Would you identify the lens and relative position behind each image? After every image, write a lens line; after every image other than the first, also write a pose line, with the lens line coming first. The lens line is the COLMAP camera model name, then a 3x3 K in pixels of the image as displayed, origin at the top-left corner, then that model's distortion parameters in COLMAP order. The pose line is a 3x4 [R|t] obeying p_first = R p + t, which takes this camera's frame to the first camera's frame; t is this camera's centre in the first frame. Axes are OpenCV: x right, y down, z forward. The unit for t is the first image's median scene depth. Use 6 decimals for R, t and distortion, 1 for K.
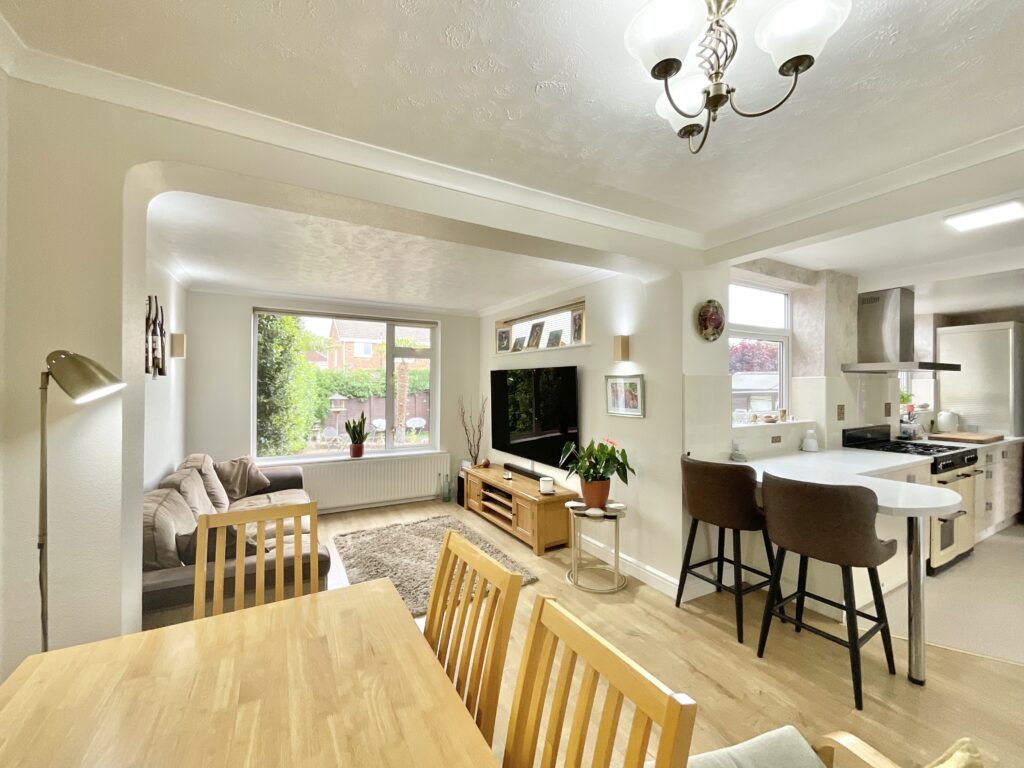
lens RADIAL K [[416.0, 0, 509.2], [0, 416.0, 385.1], [0, 0, 1]] dist [-0.001216, 0.000222]
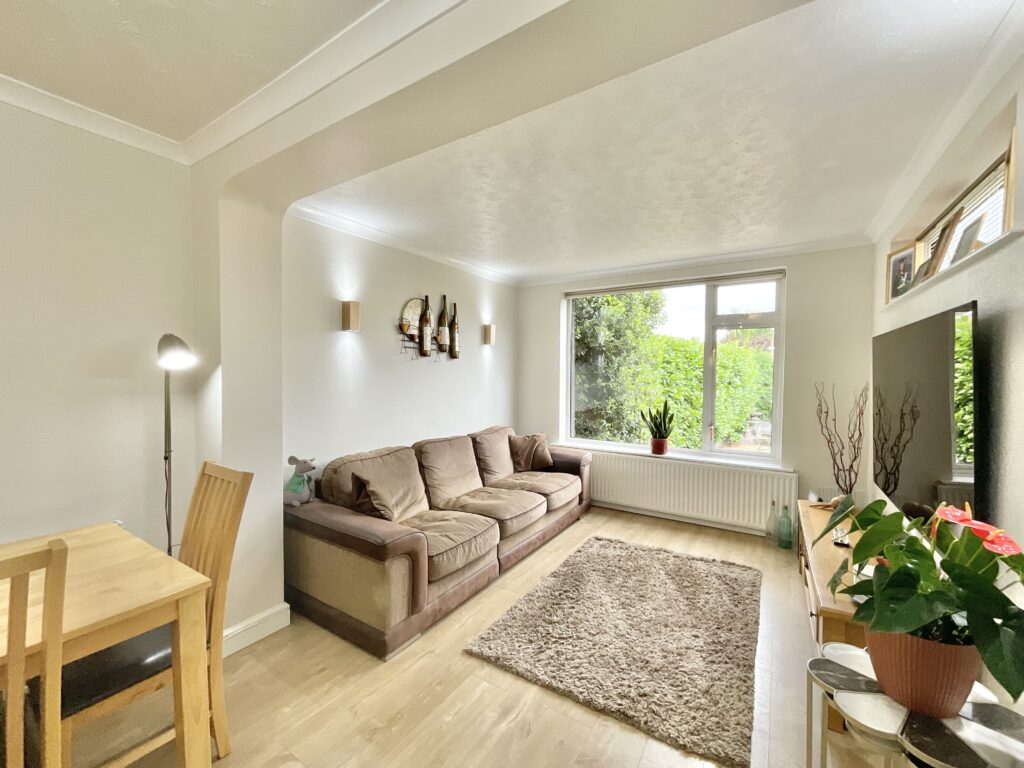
lens RADIAL K [[416.0, 0, 509.2], [0, 416.0, 385.1], [0, 0, 1]] dist [-0.001216, 0.000222]
pose [[0.480643, 0.023052, -0.876613, 0.229475], [-0.003578, 0.999698, 0.024327, 0.018439], [0.876909, -0.008557, 0.480581, 0.369395]]
